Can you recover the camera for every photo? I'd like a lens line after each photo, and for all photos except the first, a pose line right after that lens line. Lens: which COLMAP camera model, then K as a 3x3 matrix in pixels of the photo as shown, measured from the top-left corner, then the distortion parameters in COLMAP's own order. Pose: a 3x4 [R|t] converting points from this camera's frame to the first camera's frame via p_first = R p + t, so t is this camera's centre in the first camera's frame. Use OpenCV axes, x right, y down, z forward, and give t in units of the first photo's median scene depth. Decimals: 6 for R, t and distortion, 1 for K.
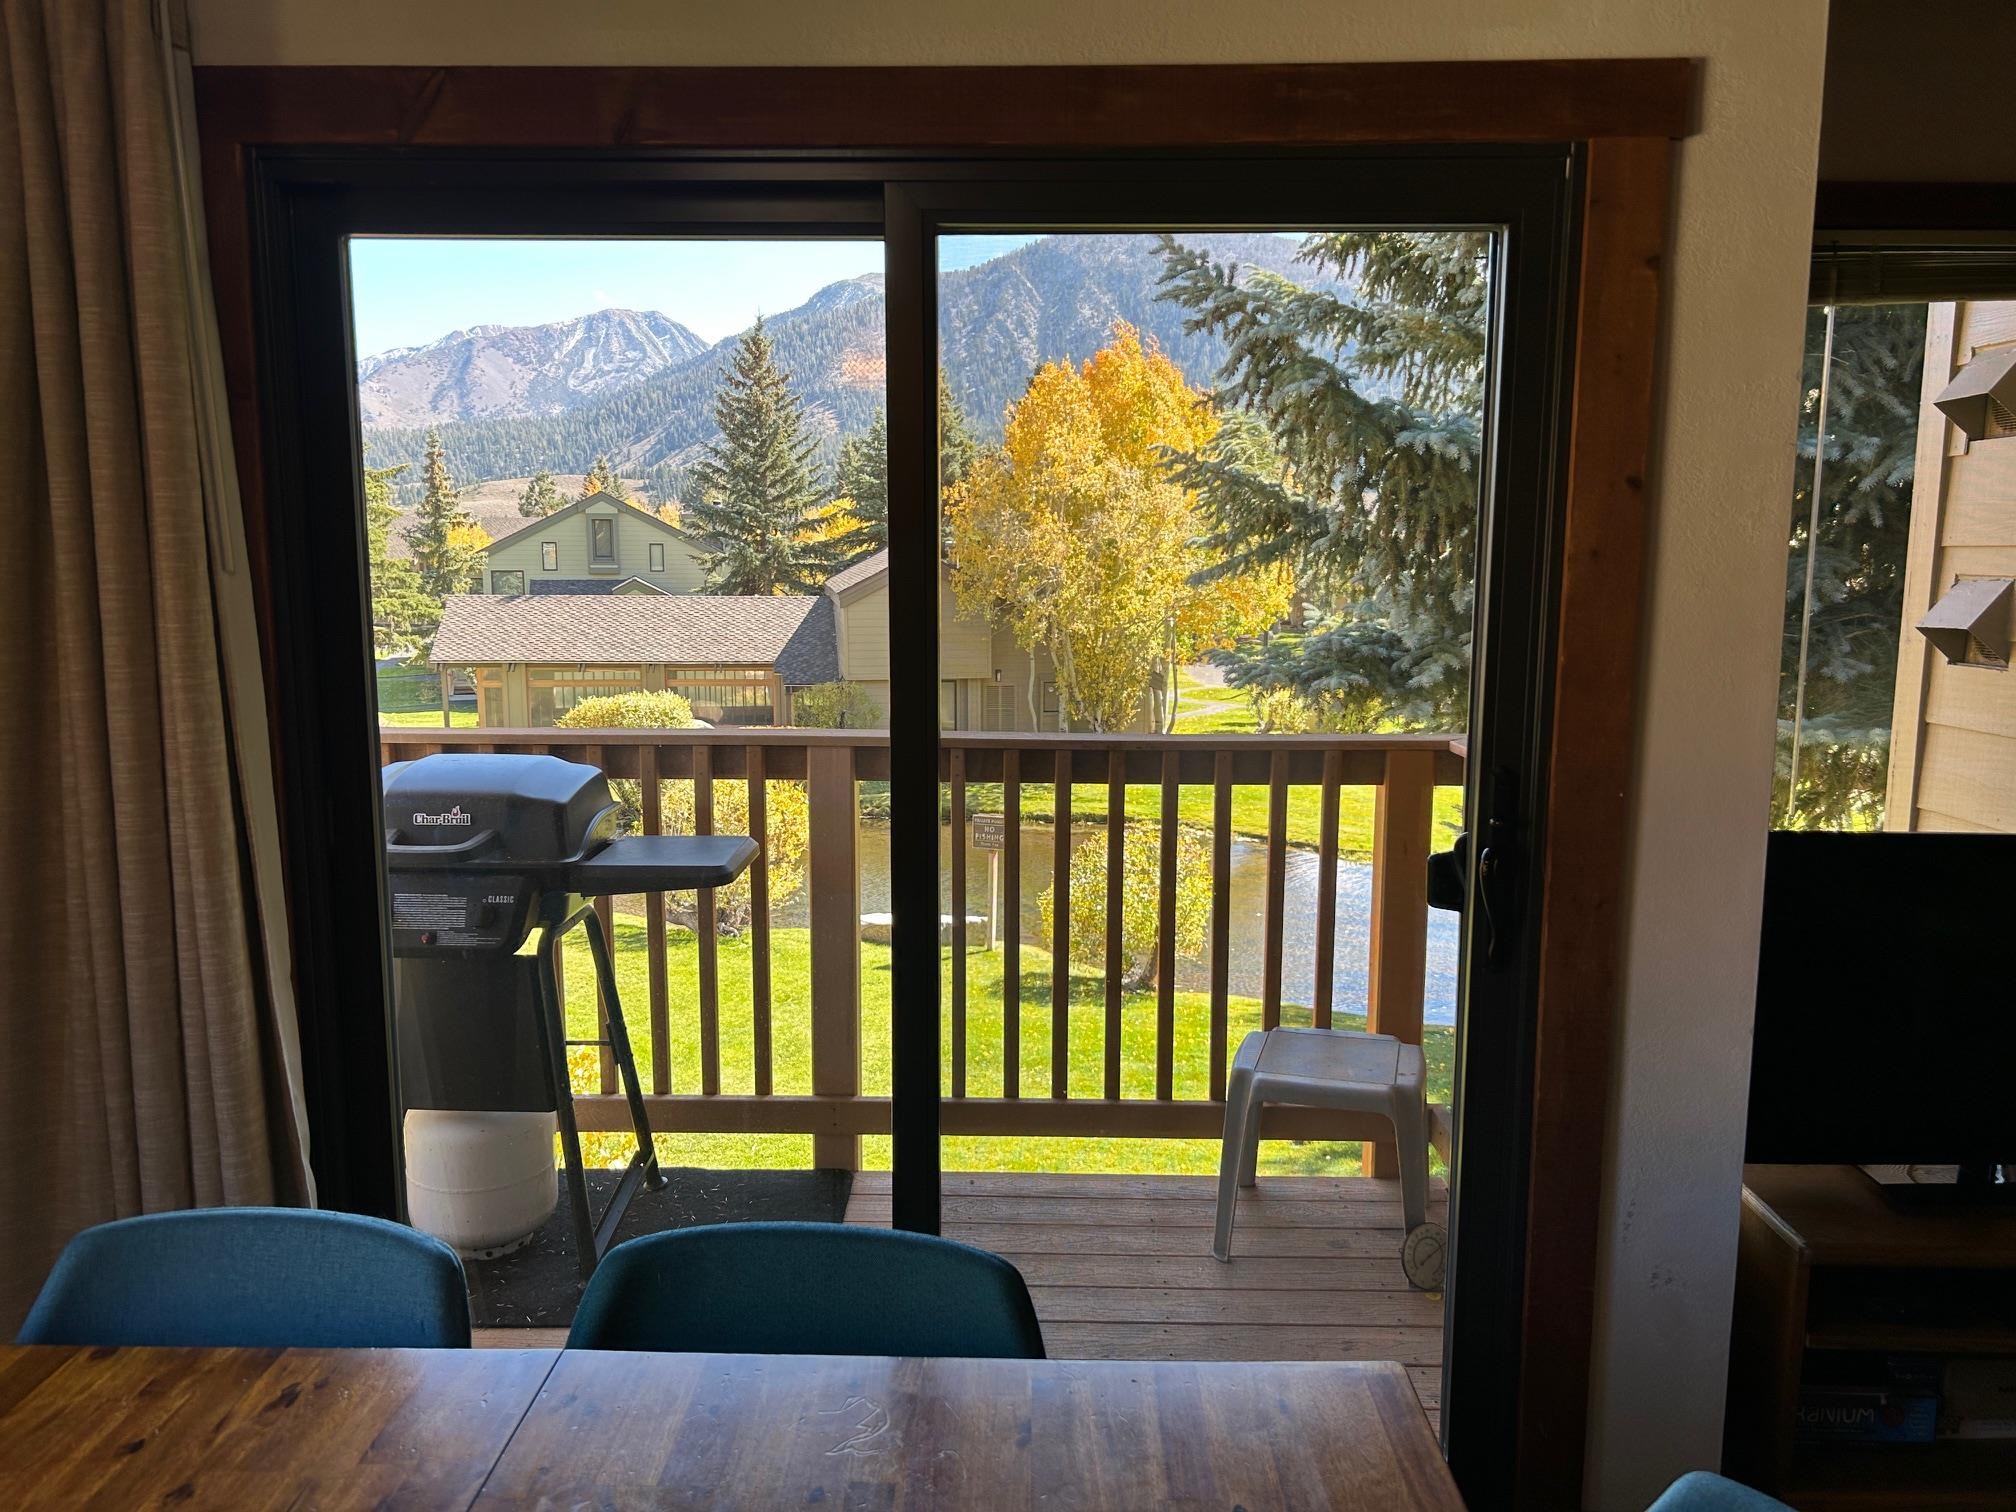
lens RADIAL K [[1510.5, 0, 1001.0], [0, 1510.5, 768.9], [0, 0, 1]] dist [0.052101, -0.060155]
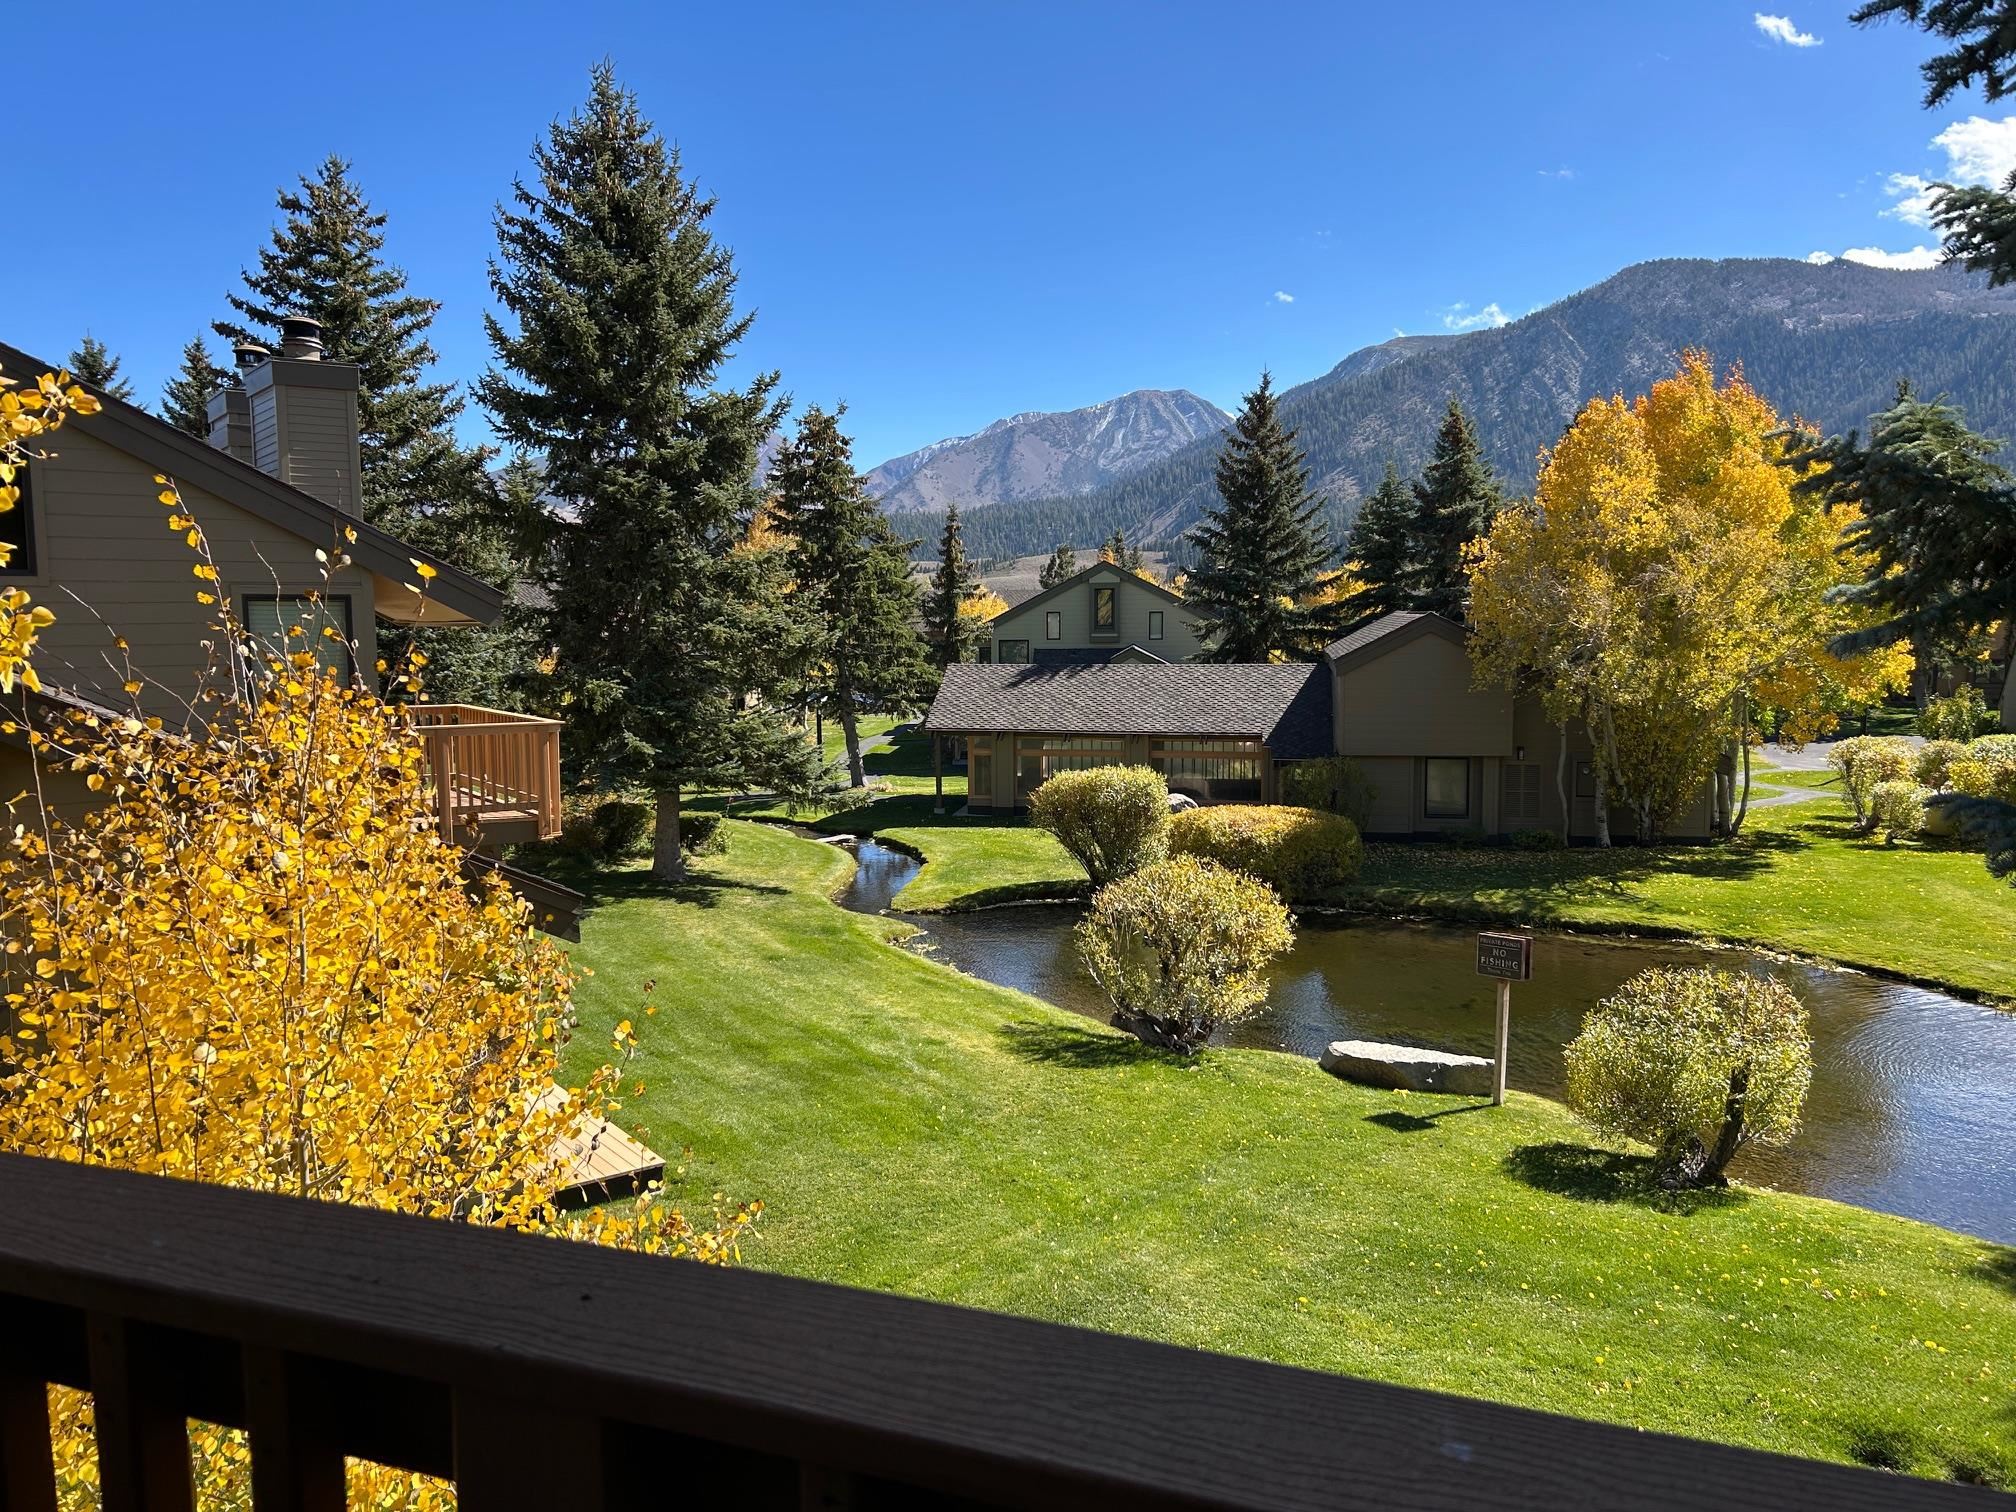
lens RADIAL K [[1510.5, 0, 997.4], [0, 1510.5, 759.9], [0, 0, 1]] dist [0.052101, -0.060155]
pose [[0.943805, 0.021876, -0.329779, 0.002199], [-0.038285, 0.998326, -0.043347, -0.009044], [0.328278, 0.053537, 0.943063, 0.074673]]
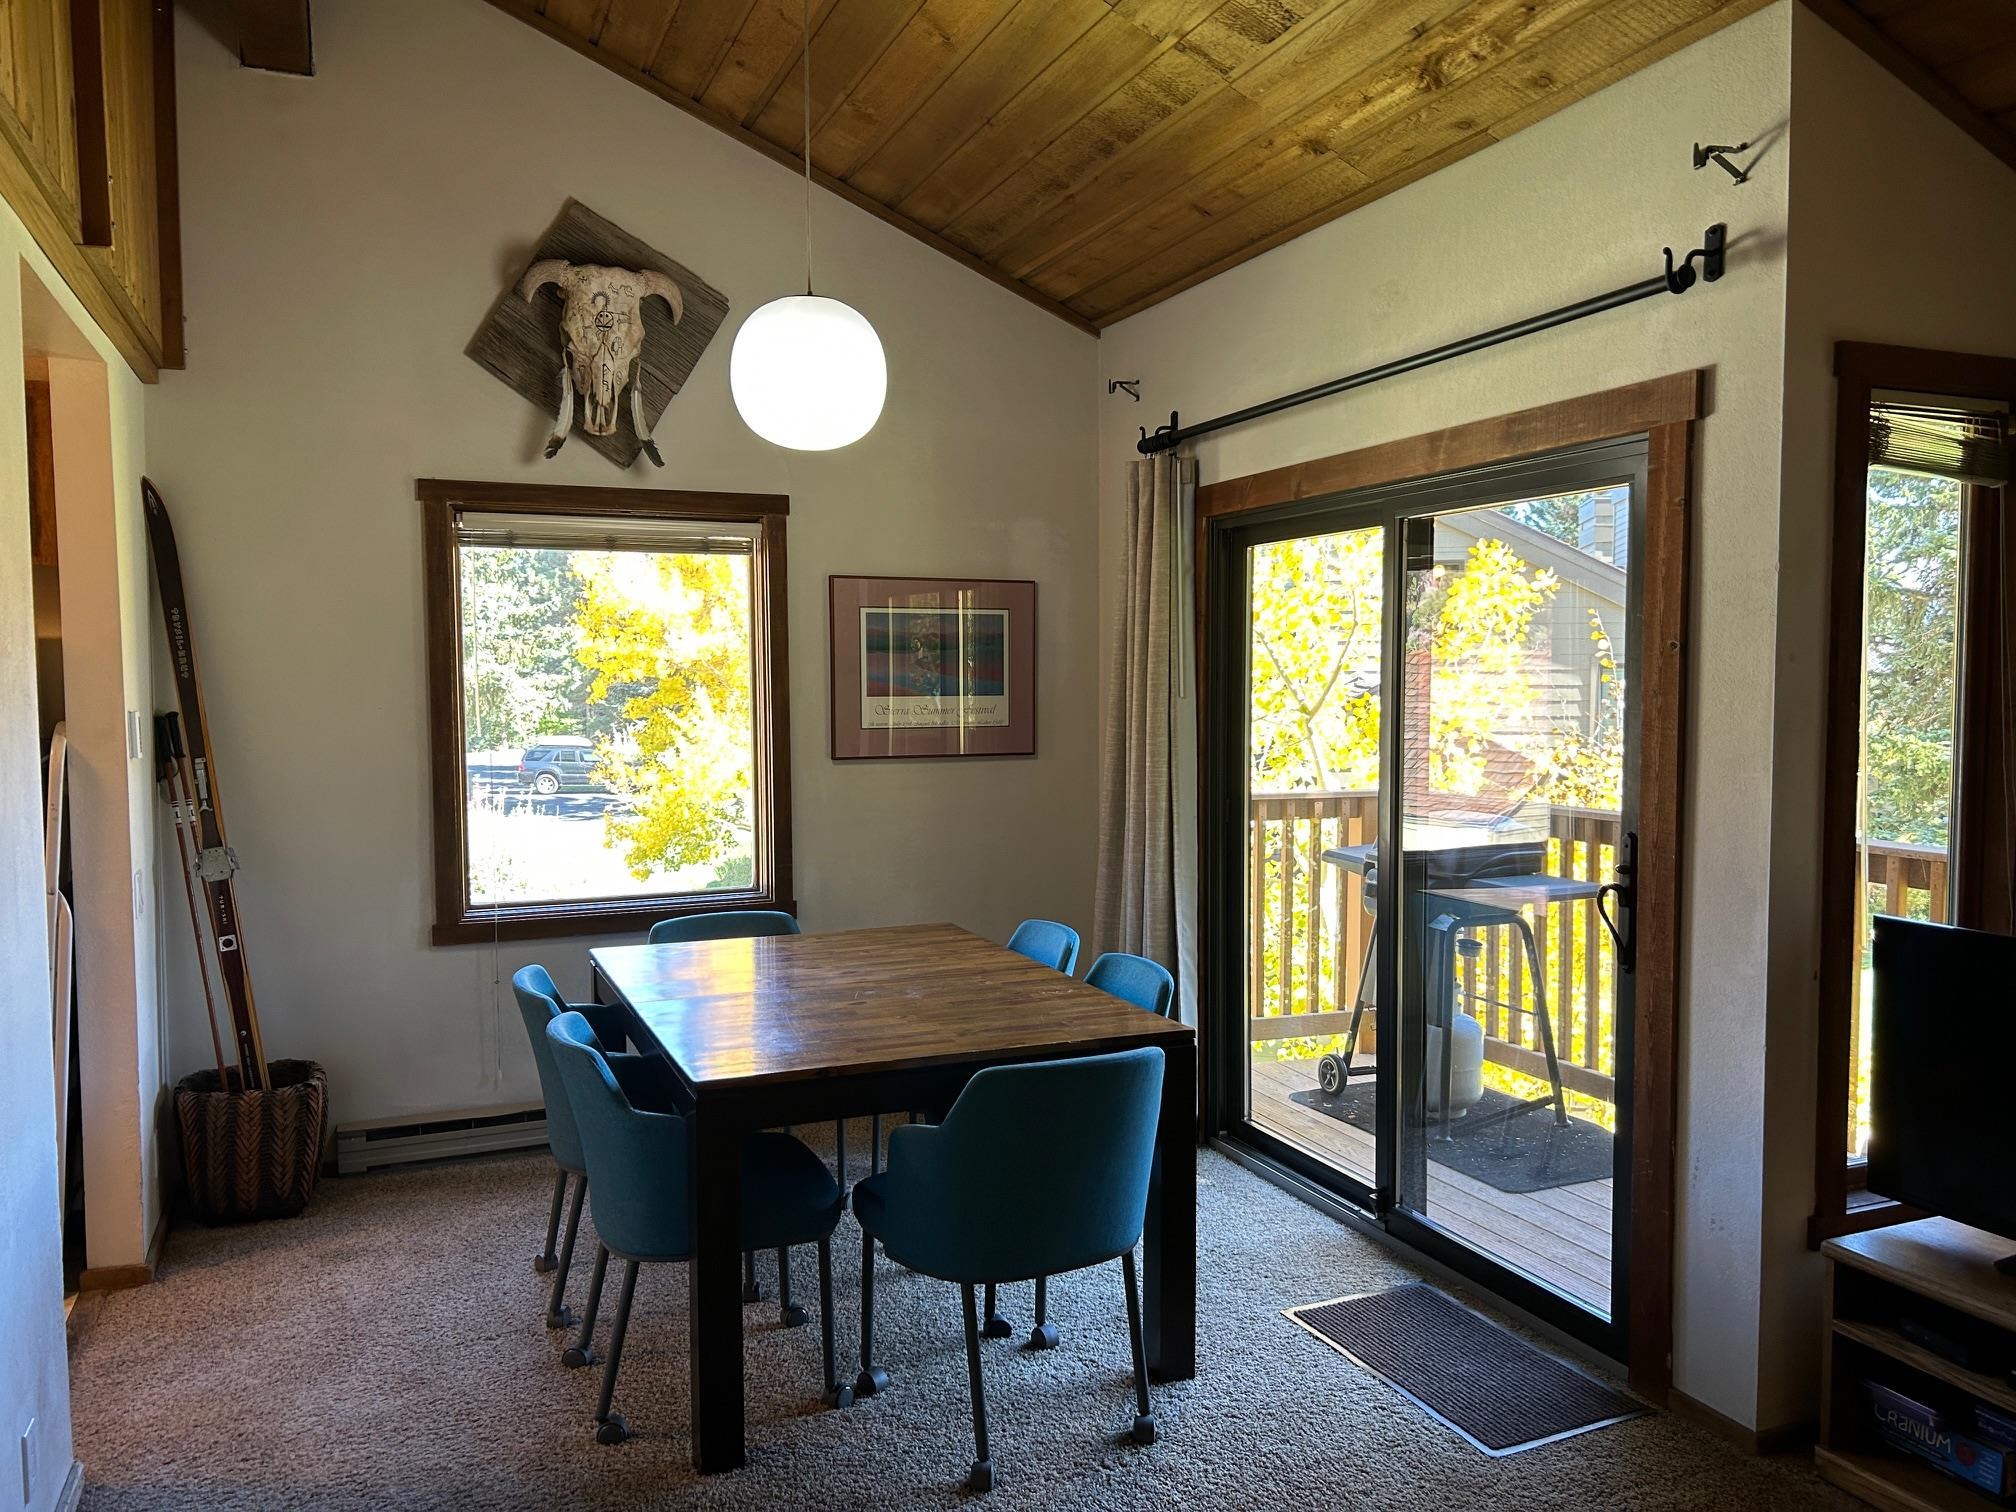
lens RADIAL K [[1510.5, 0, 997.4], [0, 1510.5, 772.9], [0, 0, 1]] dist [0.052101, -0.060155]
pose [[0.400278, 0.053634, -0.914823, 0.080598], [-0.129956, 0.991519, 0.001268, 0.001077], [0.907132, 0.118379, 0.403853, -0.009973]]
